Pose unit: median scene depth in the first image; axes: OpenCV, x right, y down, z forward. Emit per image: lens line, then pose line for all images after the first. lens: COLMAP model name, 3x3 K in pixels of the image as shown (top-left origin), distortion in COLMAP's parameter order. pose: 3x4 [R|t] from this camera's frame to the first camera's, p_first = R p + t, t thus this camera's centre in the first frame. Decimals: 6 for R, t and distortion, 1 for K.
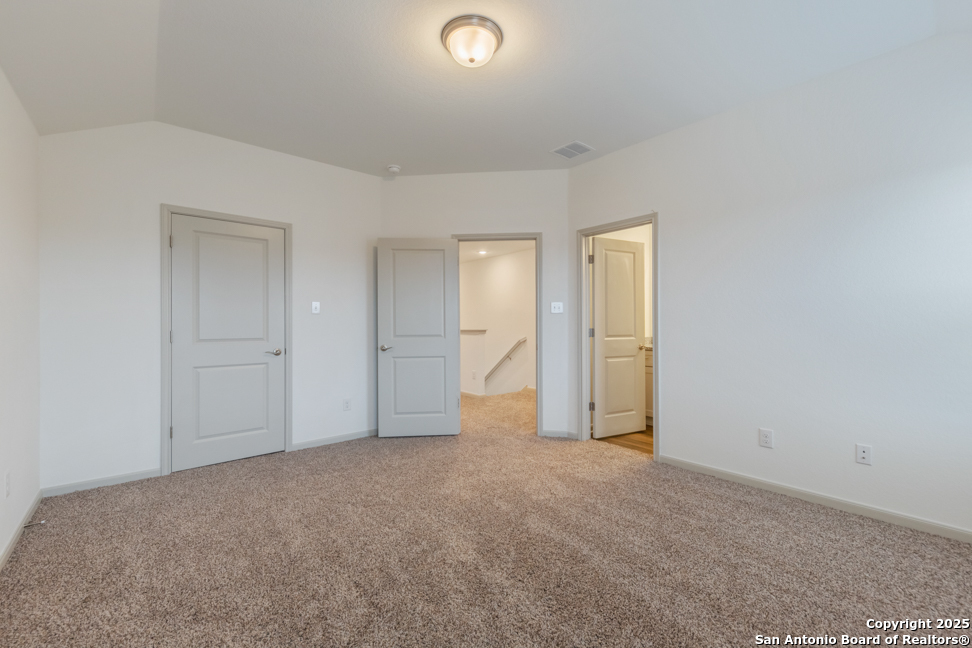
lens RADIAL K [[407.7, 0, 485.9], [0, 407.7, 323.3], [0, 0, 1]] dist [0.013463, -0.005641]
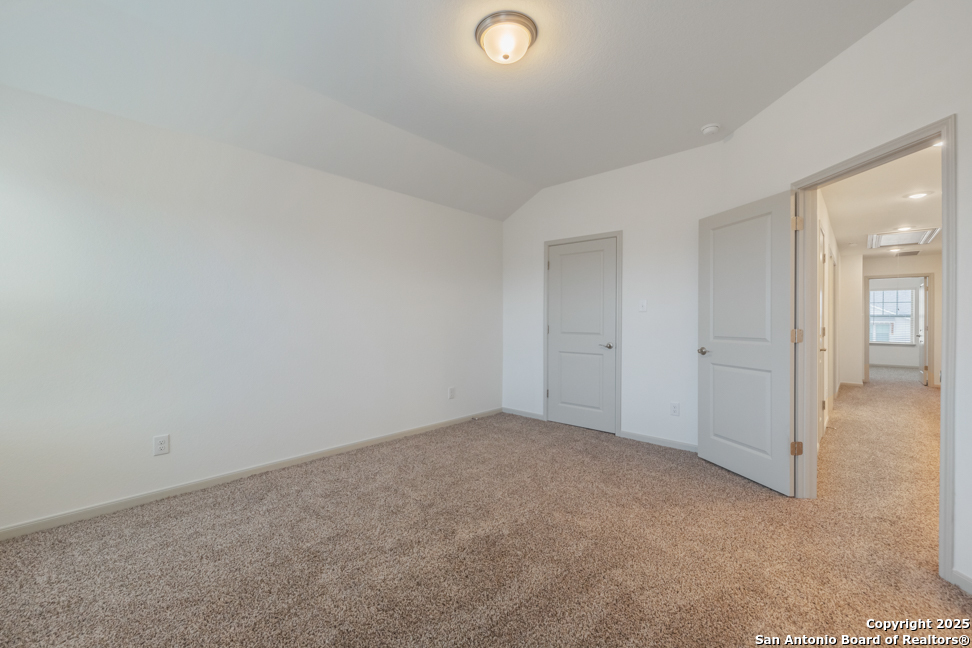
lens RADIAL K [[407.7, 0, 483.3], [0, 407.7, 320.9], [0, 0, 1]] dist [0.013463, -0.005641]
pose [[0.110497, 0.003413, -0.993871, 0.658372], [-0.003274, 0.999990, 0.003070, -0.002264], [0.993871, 0.002915, 0.110507, 0.582745]]
